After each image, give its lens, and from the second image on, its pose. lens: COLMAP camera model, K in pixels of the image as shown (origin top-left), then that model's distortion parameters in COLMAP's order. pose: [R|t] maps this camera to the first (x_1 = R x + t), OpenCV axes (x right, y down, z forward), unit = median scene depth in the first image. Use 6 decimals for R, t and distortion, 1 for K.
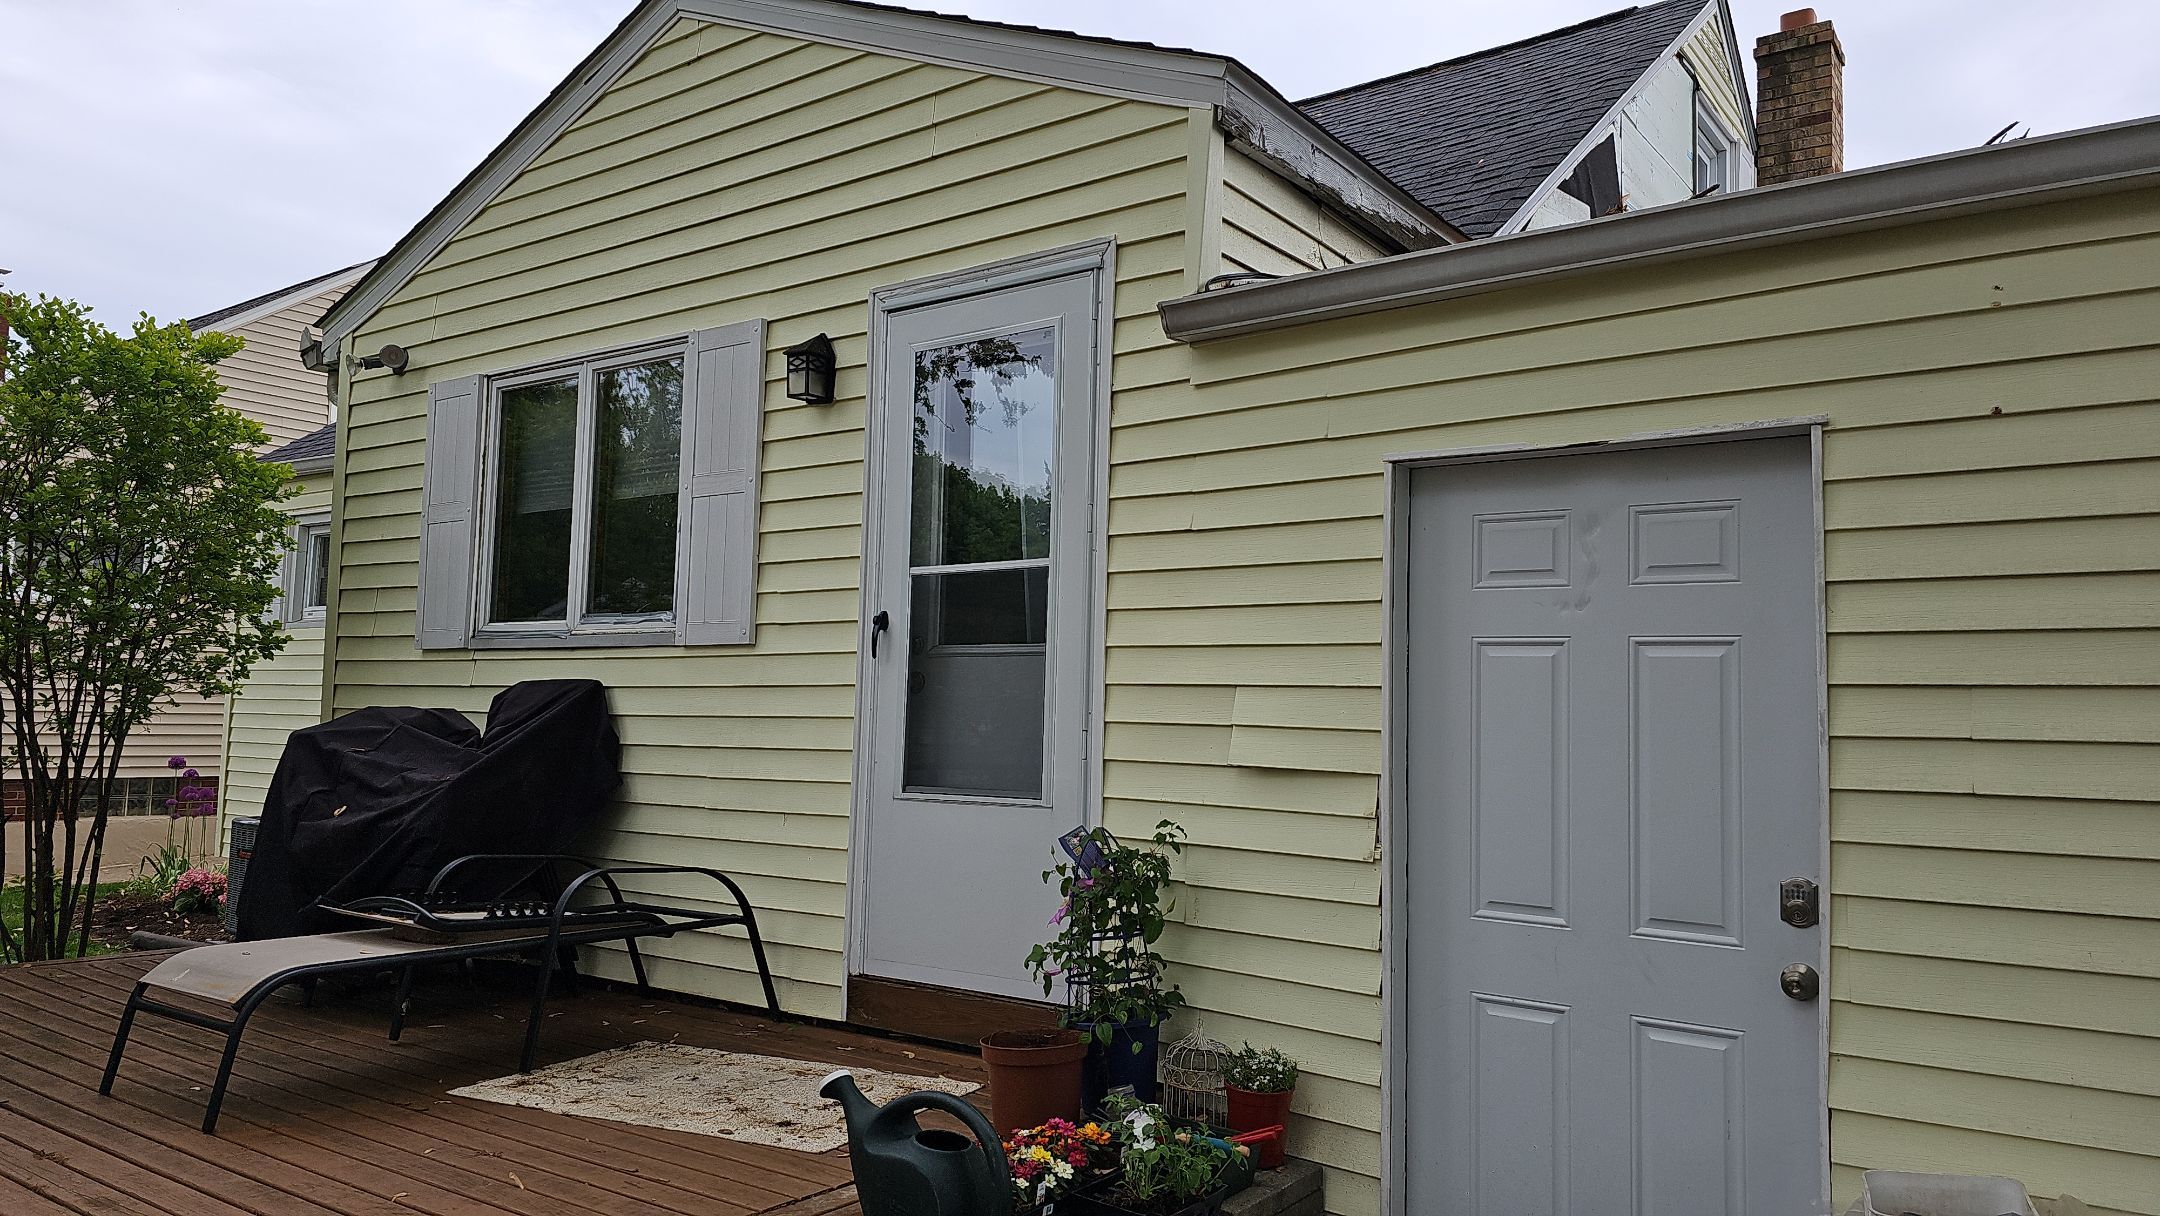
lens RADIAL K [[1467.5, 0, 1077.8], [0, 1467.5, 609.9], [0, 0, 1]] dist [0.045273, -0.024738]
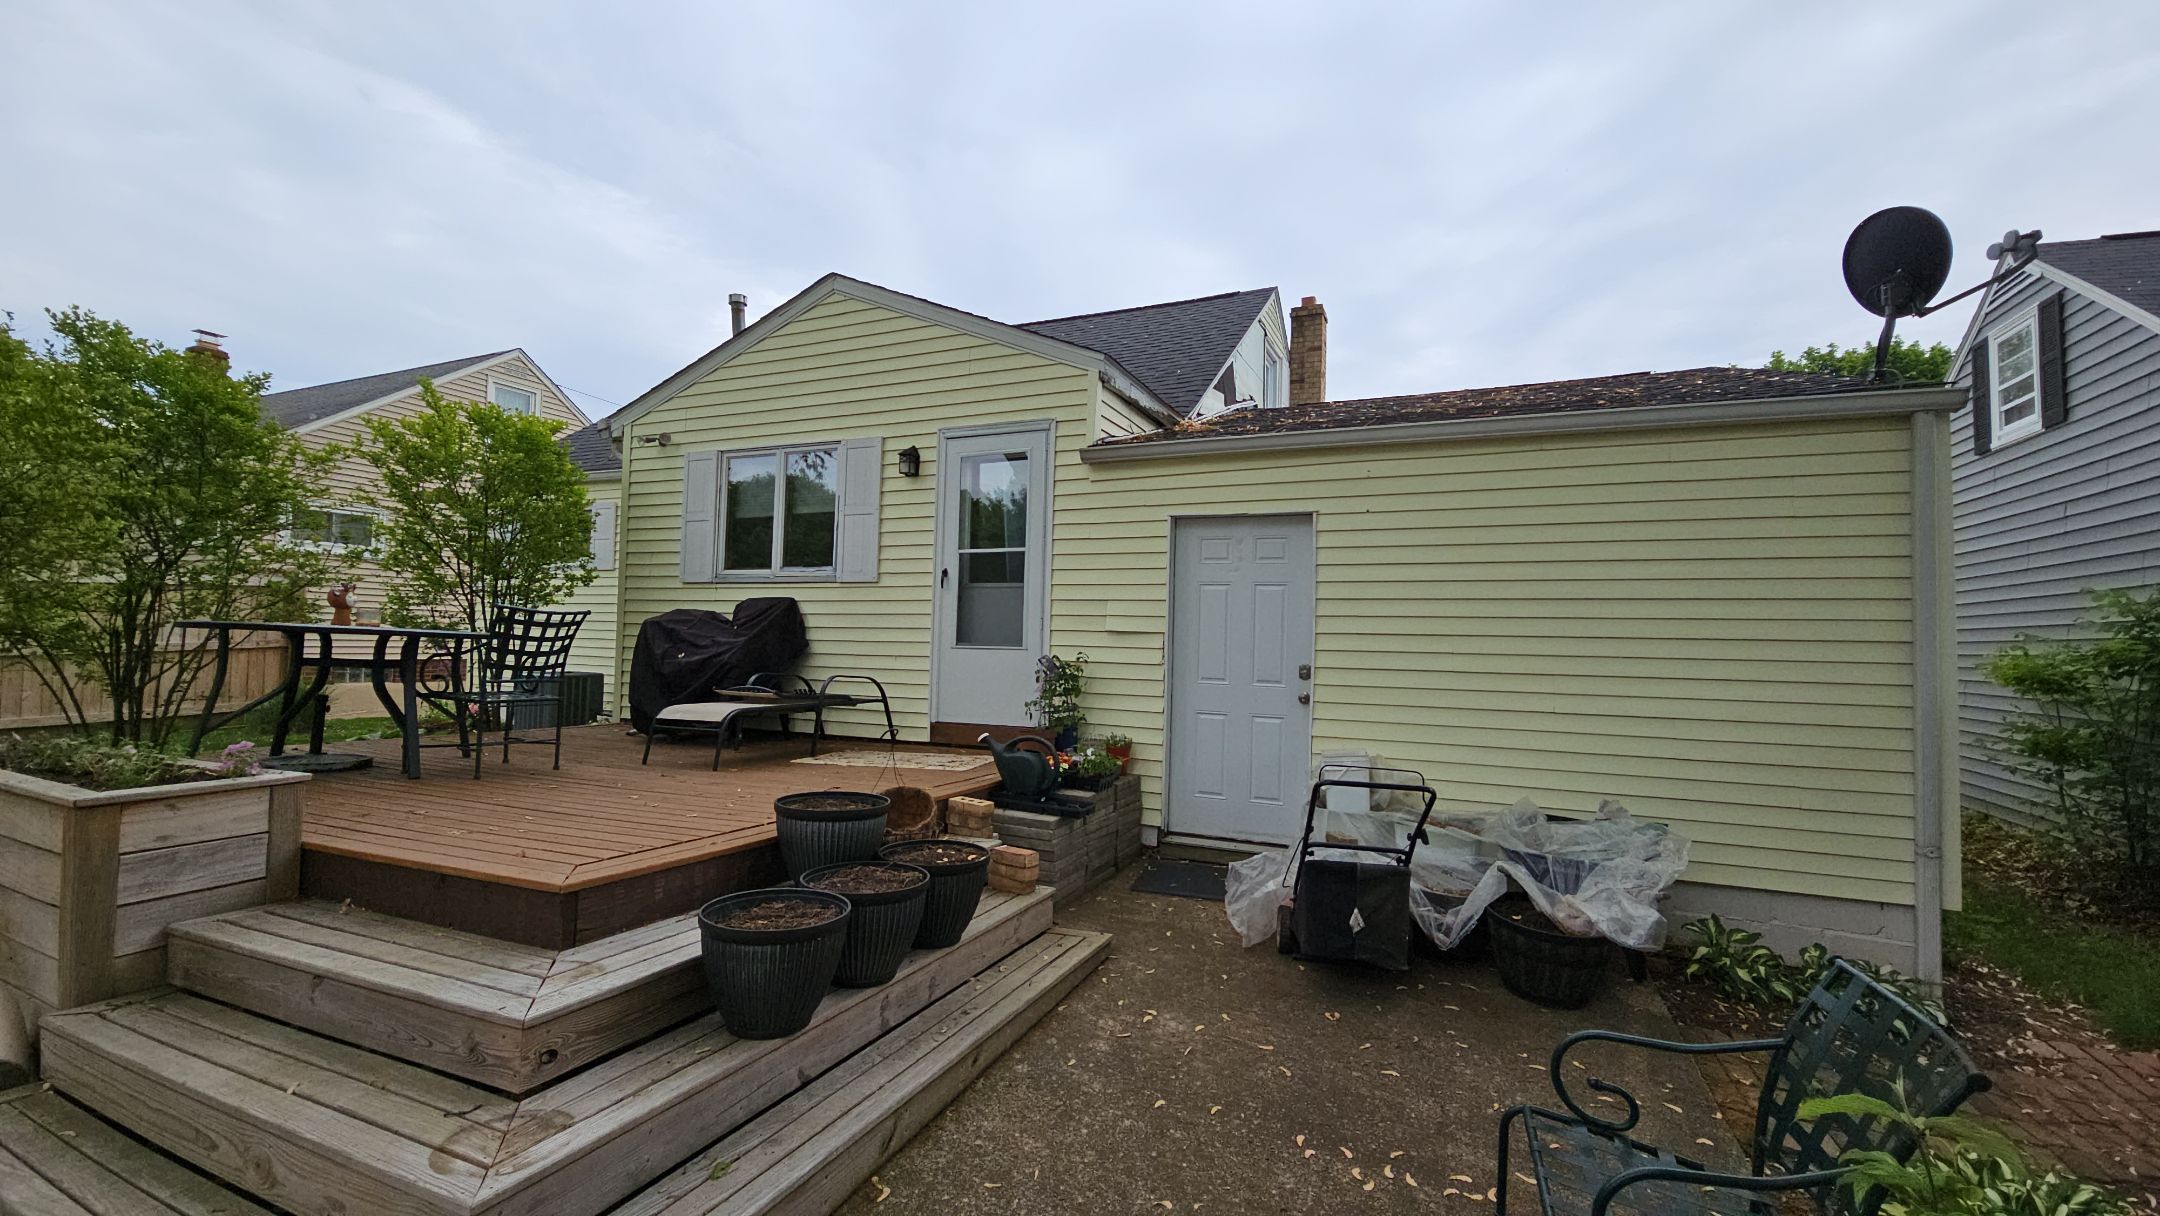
lens RADIAL K [[885.5, 0, 1084.4], [0, 885.5, 608.9], [0, 0, 1]] dist [-0.003179, 0.000009]
pose [[0.976713, 0.009965, 0.214318, -0.214726], [-0.018810, 0.999052, 0.039269, 0.005815], [-0.213724, -0.042386, 0.975974, -0.415667]]
